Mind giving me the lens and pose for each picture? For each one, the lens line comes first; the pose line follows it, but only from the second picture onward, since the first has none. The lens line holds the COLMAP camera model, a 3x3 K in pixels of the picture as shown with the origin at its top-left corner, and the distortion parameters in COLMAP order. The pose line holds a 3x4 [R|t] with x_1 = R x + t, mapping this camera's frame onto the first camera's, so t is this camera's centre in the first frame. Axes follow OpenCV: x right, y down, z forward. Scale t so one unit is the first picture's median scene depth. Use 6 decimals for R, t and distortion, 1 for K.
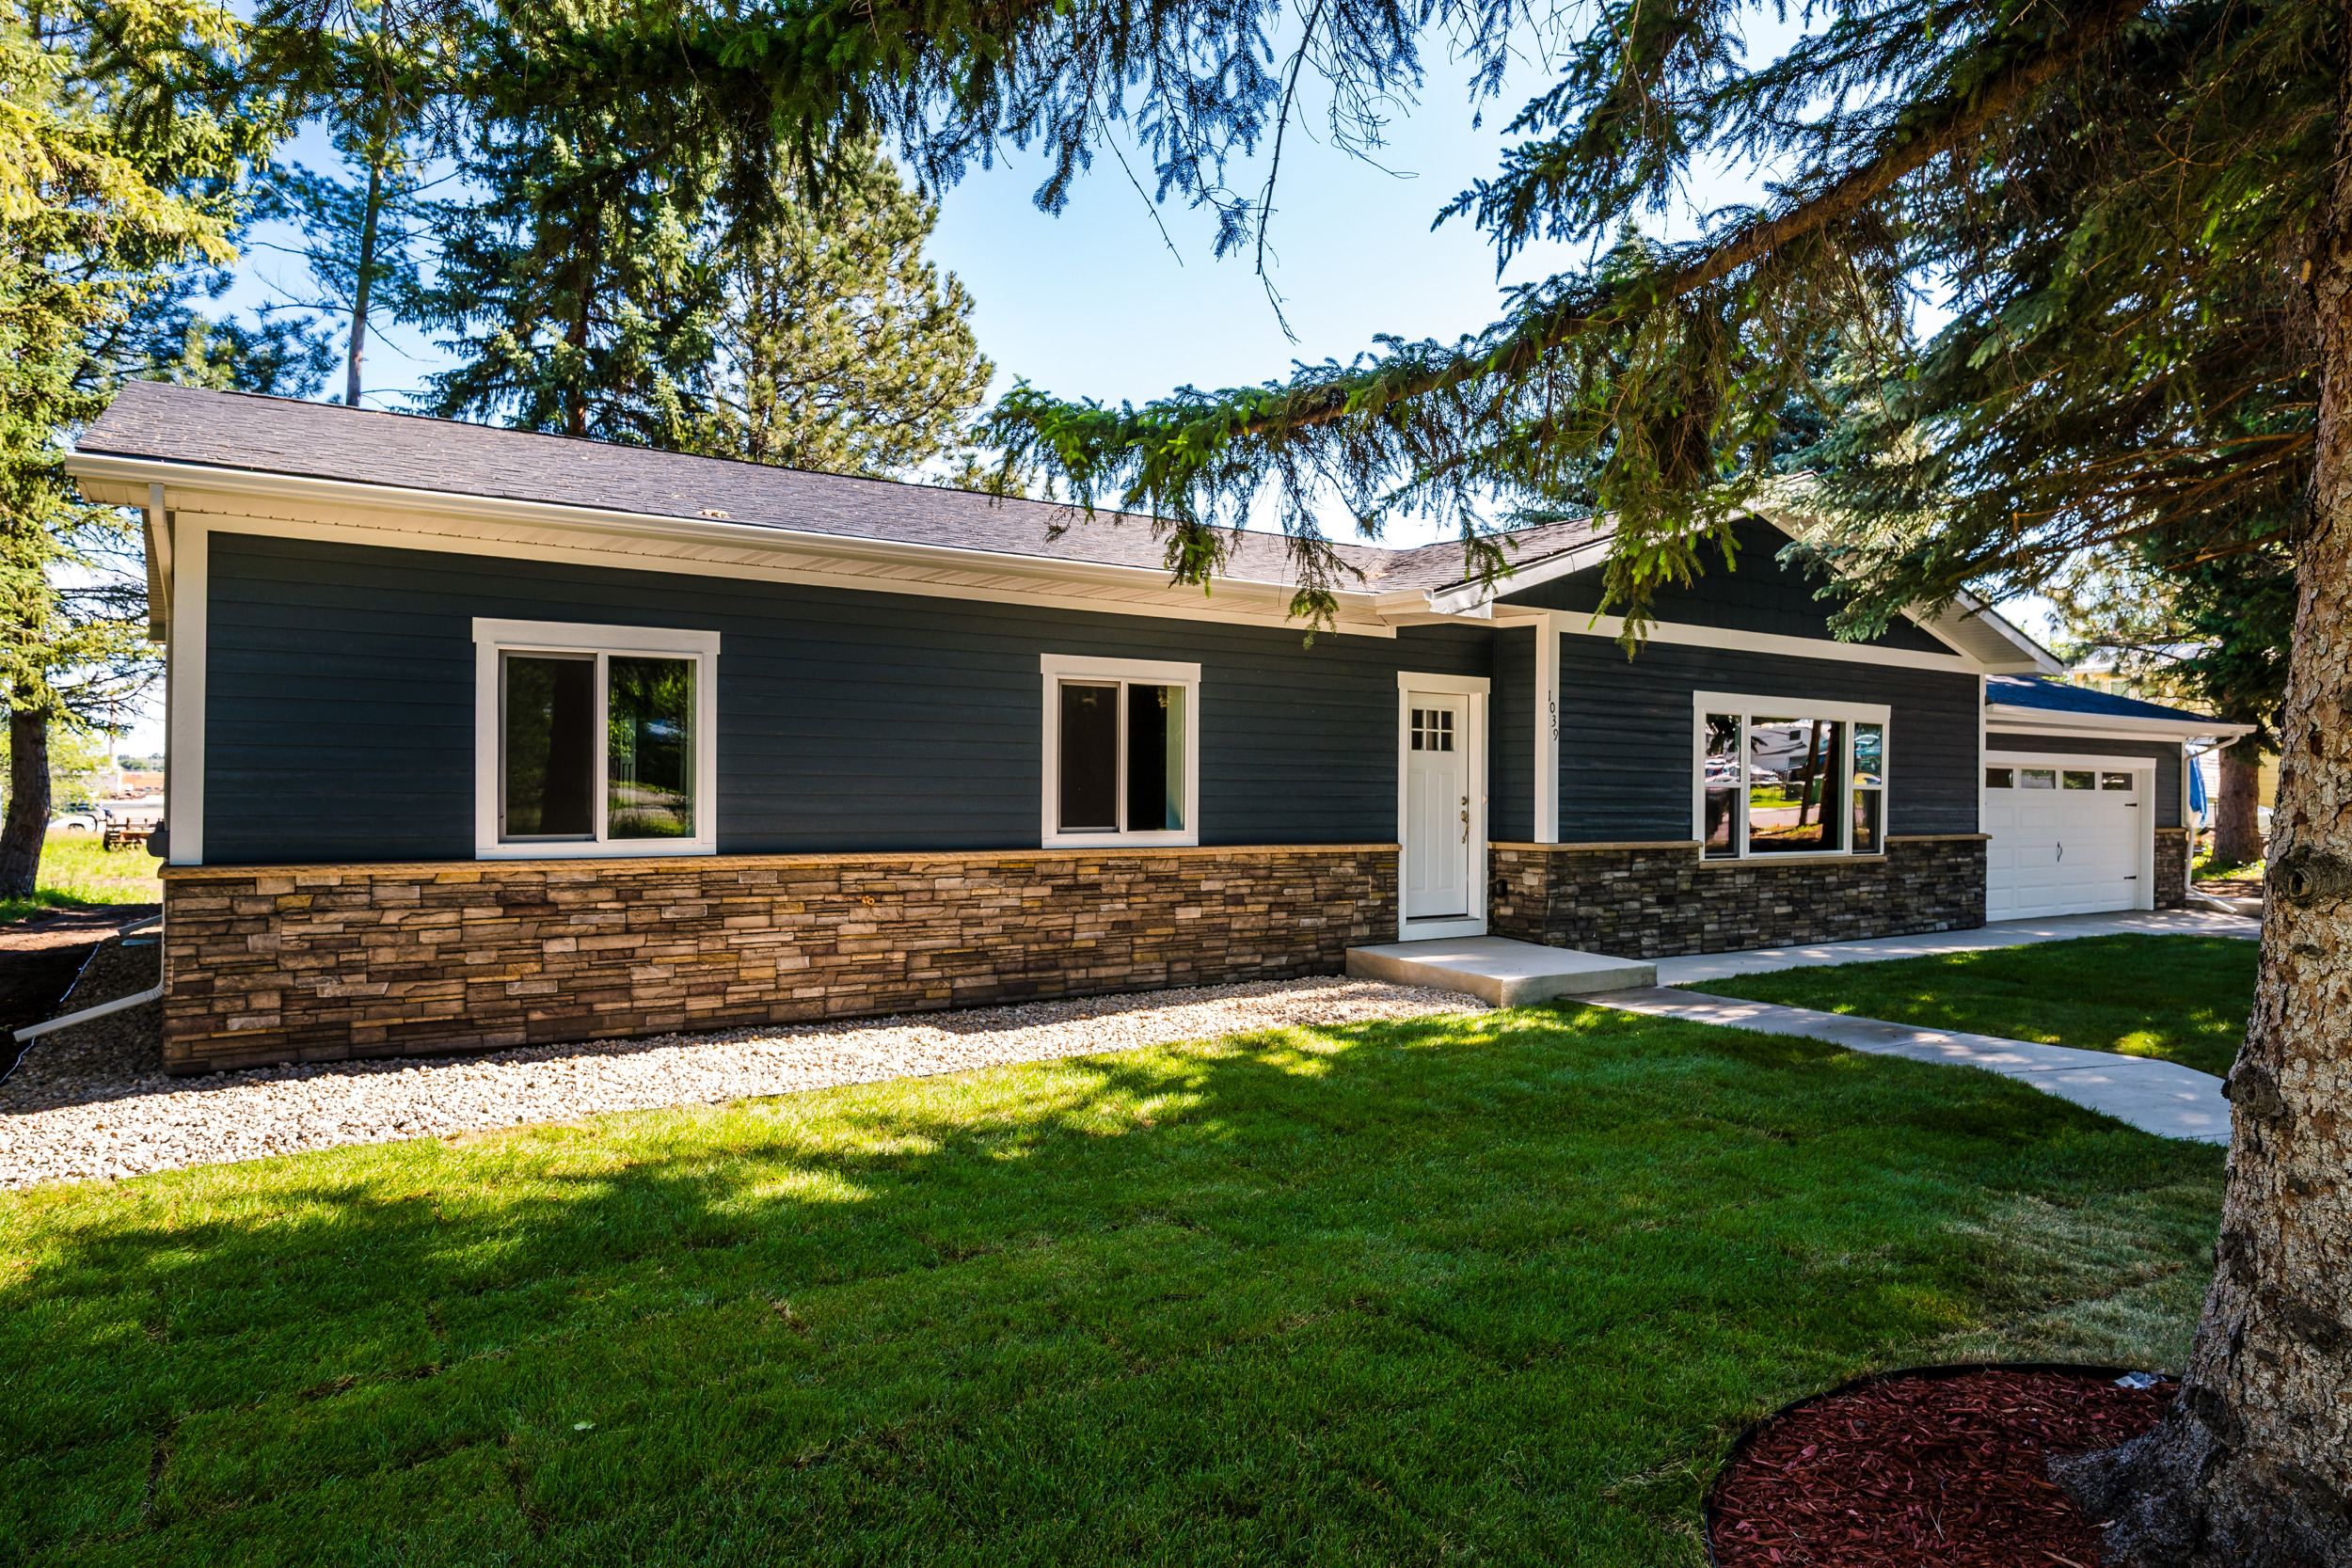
lens RADIAL K [[1440.9, 0, 1176.0], [0, 1440.9, 784.0], [0, 0, 1]] dist [-0.004014, -0.000342]
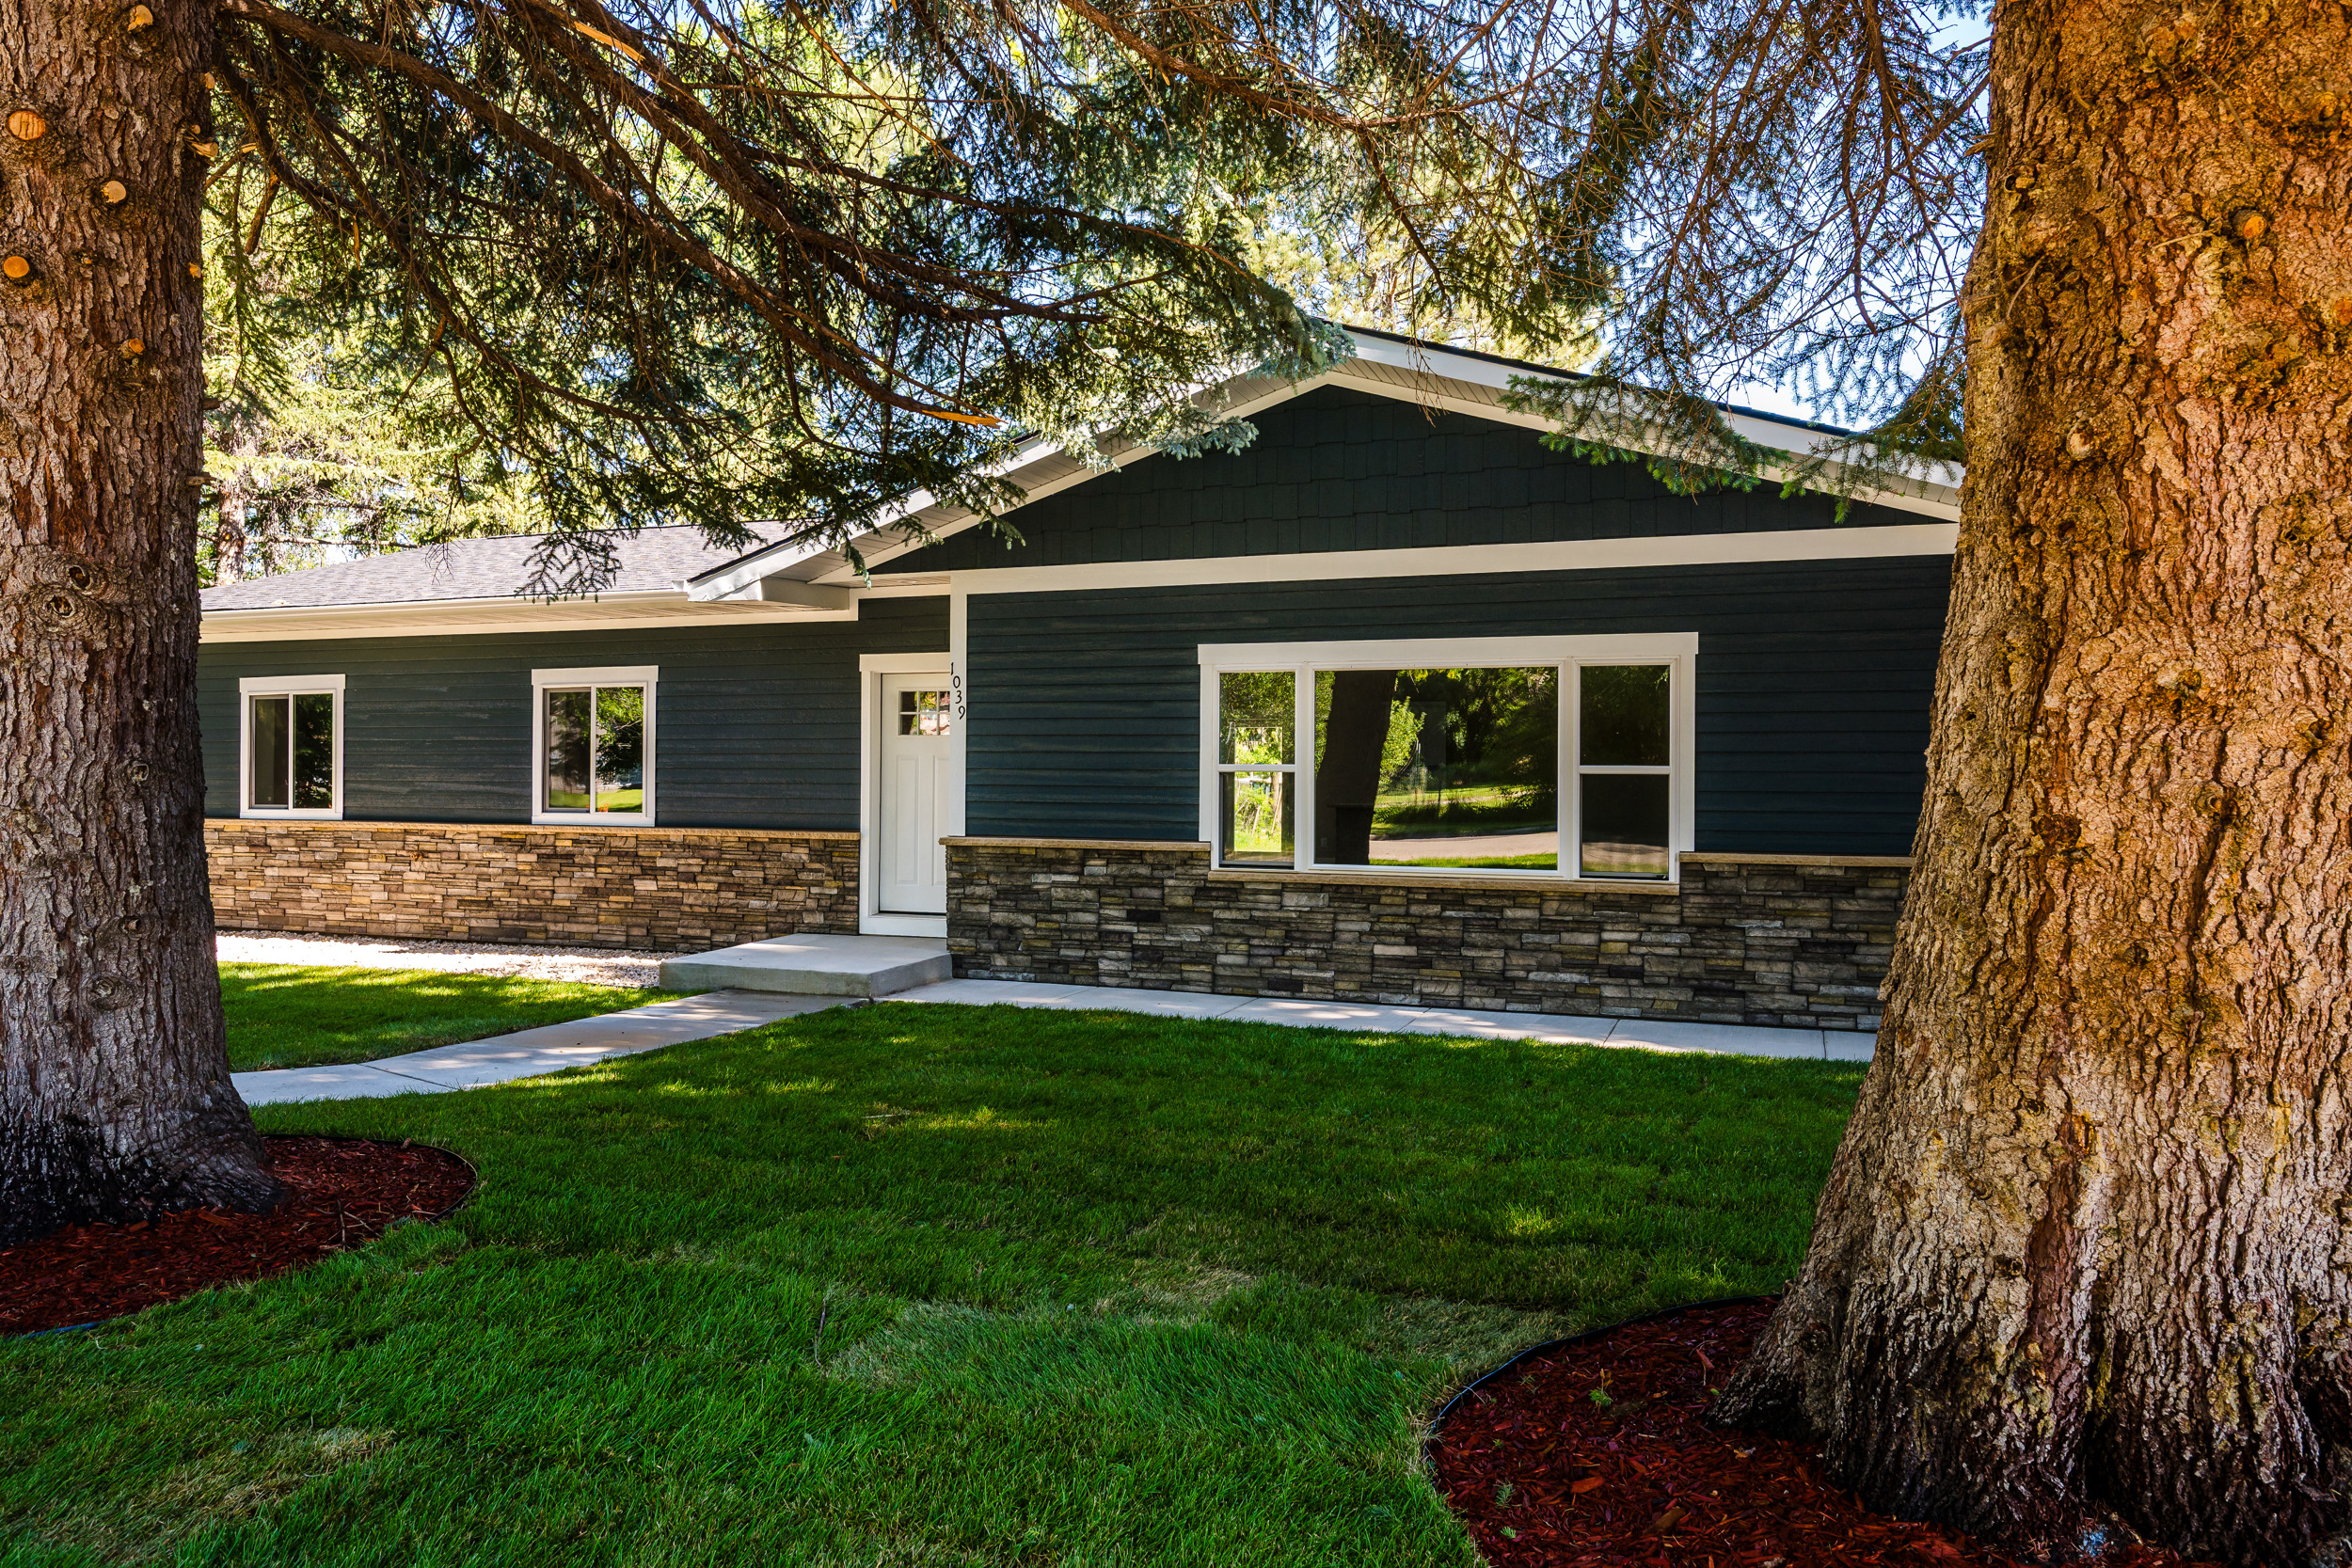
lens RADIAL K [[1602.5, 0, 1184.9], [0, 1602.5, 773.6], [0, 0, 1]] dist [-0.004475, 0.003232]
pose [[0.564231, -0.009912, -0.825557, 1.355676], [-0.000456, 0.999924, -0.012317, 0.017408], [0.825617, 0.007326, 0.564184, 0.665438]]
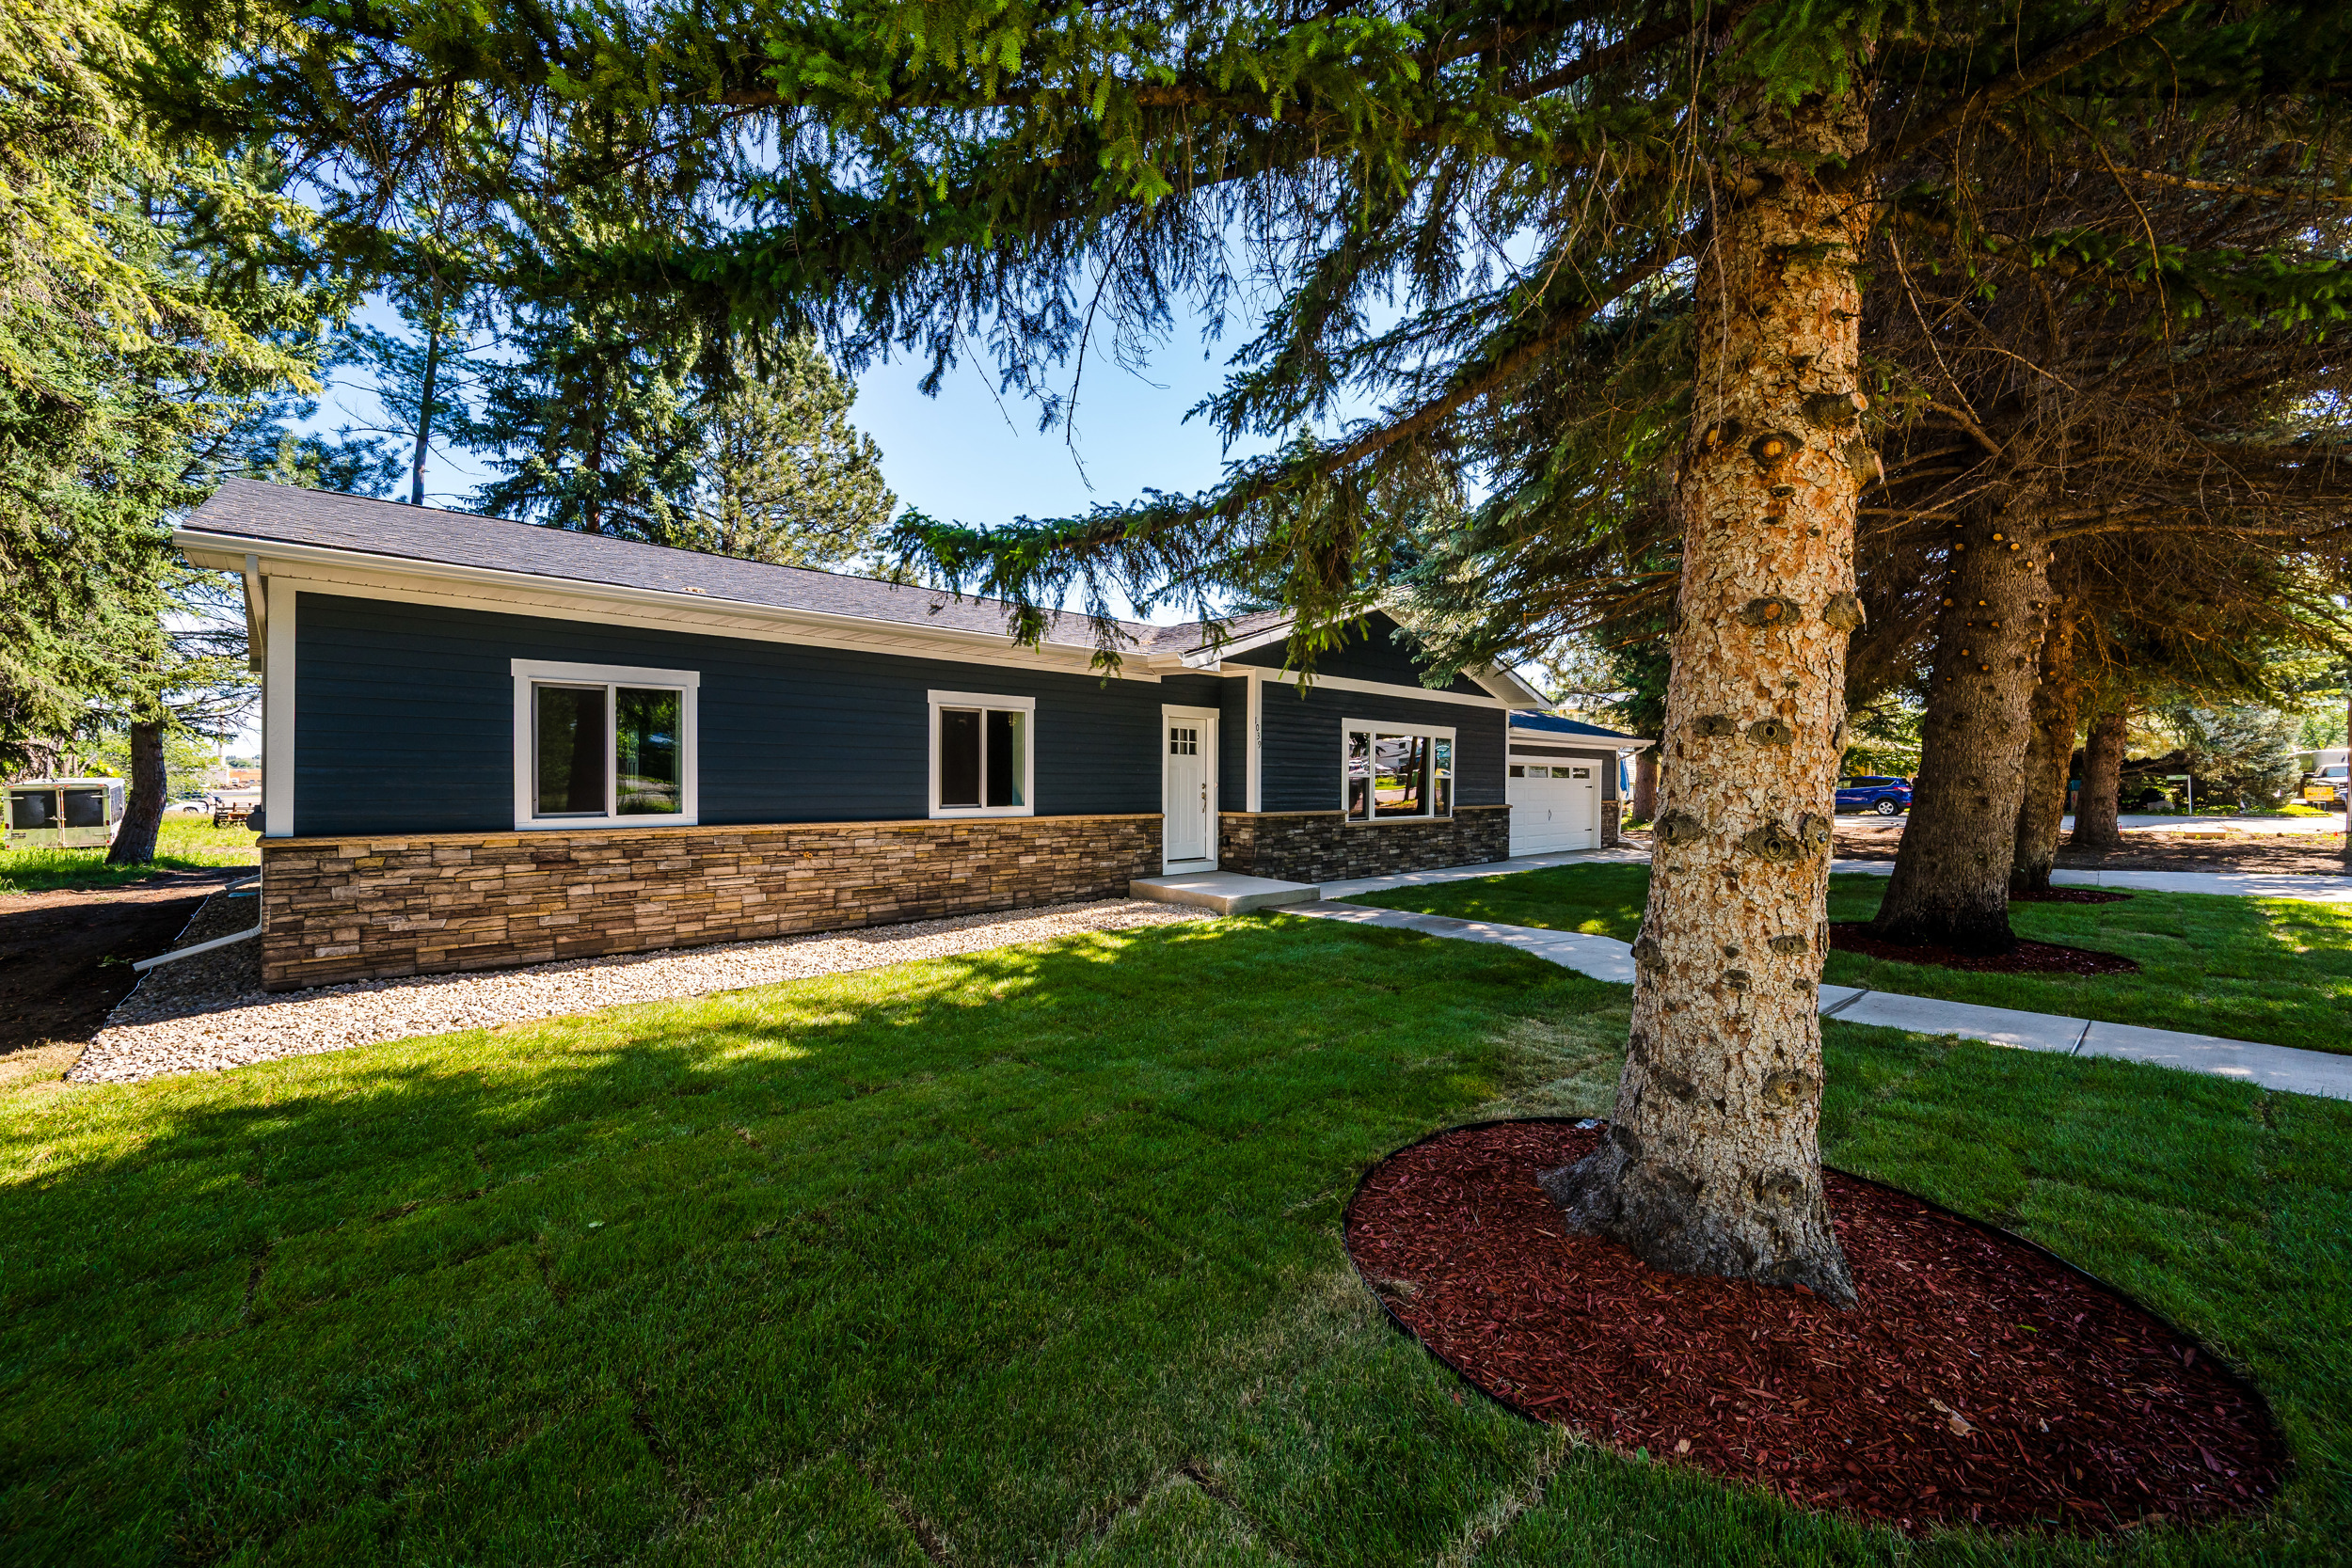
lens RADIAL K [[925.5, 0, 1176.0], [0, 925.5, 784.0], [0, 0, 1]] dist [-0.002700, -0.000420]
pose [[0.986327, -0.003536, 0.164760, 0.002754], [0.002086, 0.999958, 0.008976, 0.000239], [-0.164785, -0.008510, 0.986293, 0.000369]]
